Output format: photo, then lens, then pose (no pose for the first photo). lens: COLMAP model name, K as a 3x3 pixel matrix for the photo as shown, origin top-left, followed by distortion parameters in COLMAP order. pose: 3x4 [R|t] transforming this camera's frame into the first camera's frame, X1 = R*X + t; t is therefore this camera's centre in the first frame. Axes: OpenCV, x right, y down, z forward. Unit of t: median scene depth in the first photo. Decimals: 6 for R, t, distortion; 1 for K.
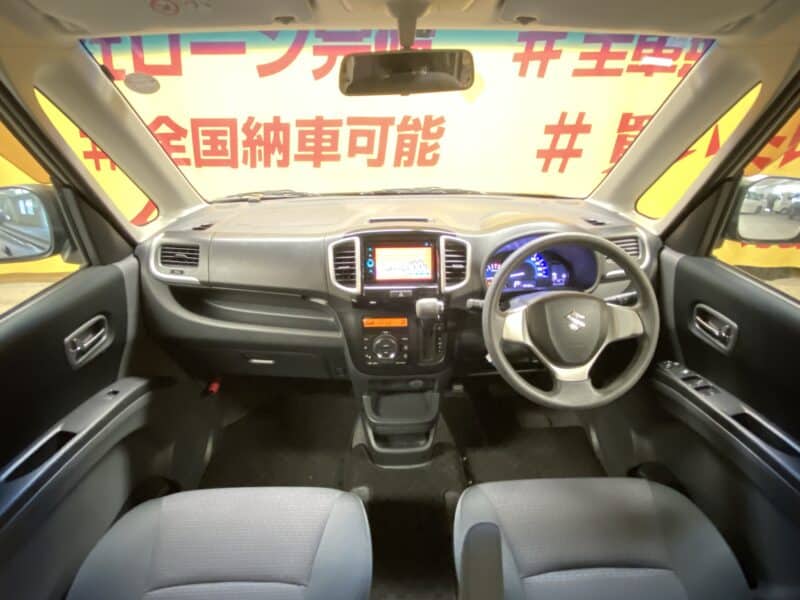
lens RADIAL K [[391.1, 0, 400.0], [0, 391.1, 300.0], [0, 0, 1]] dist [-0.019621, -0.000532]
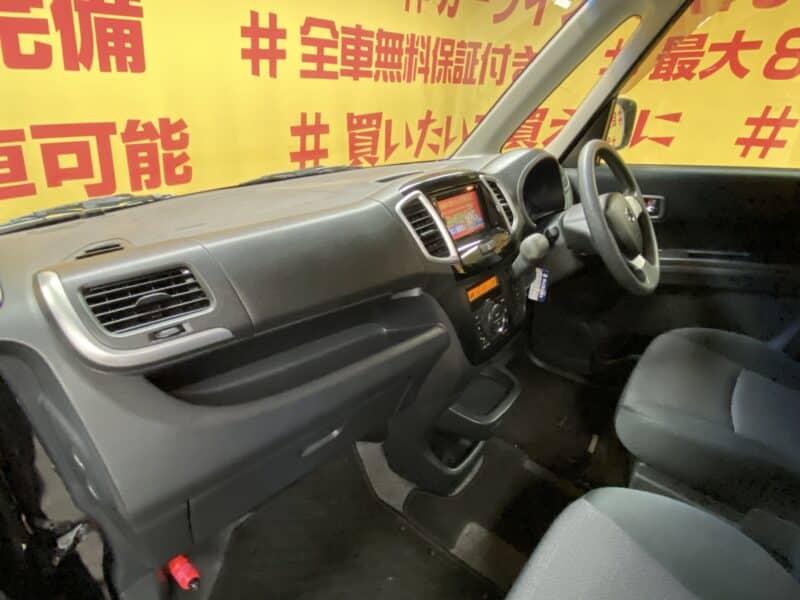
lens RADIAL K [[402.7, 0, 399.3], [0, 402.7, 299.6], [0, 0, 1]] dist [-0.003685, -0.015594]
pose [[0.650844, -0.322099, 0.687498, -0.276986], [0.390291, 0.918673, 0.060924, -0.013624], [-0.651210, 0.228672, 0.723626, 0.207283]]
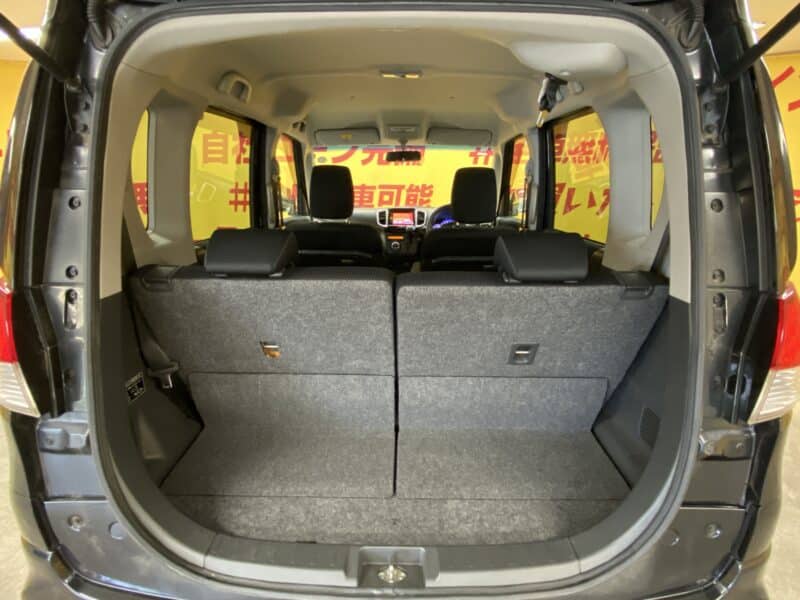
lens RADIAL K [[402.7, 0, 399.3], [0, 402.7, 299.6], [0, 0, 1]] dist [-0.003685, -0.015594]
pose [[0.998940, 0.019161, -0.041853, 0.046922], [-0.027718, 0.976307, -0.214609, 0.441226], [0.036750, 0.215541, 0.975803, -0.690073]]
